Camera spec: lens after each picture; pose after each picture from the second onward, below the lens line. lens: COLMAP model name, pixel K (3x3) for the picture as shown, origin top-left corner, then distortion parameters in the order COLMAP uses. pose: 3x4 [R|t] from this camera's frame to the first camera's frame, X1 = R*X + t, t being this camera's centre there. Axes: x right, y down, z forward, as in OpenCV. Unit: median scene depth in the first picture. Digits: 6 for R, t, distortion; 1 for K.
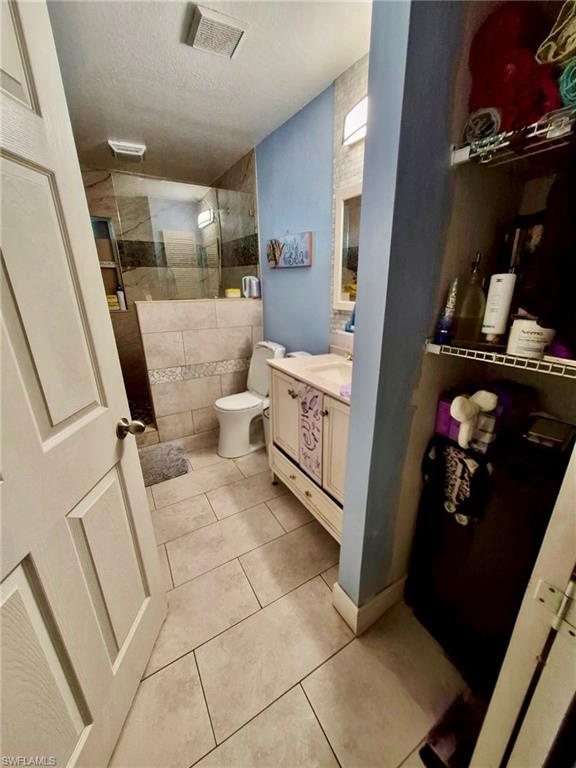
lens RADIAL K [[304.0, 0, 290.8], [0, 304.0, 382.4], [0, 0, 1]] dist [0.004721, -0.000272]
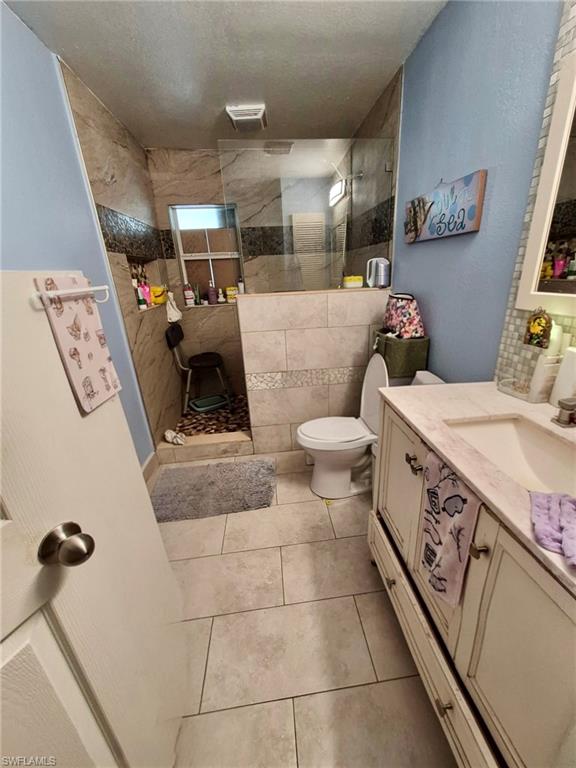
lens RADIAL K [[304.0, 0, 292.4], [0, 304.0, 385.9], [0, 0, 1]] dist [0.004721, -0.000272]
pose [[0.910734, 0.109499, -0.398212, 0.006214], [-0.090196, 0.993671, 0.066953, -0.075850], [0.403023, -0.025059, 0.914847, 0.249393]]
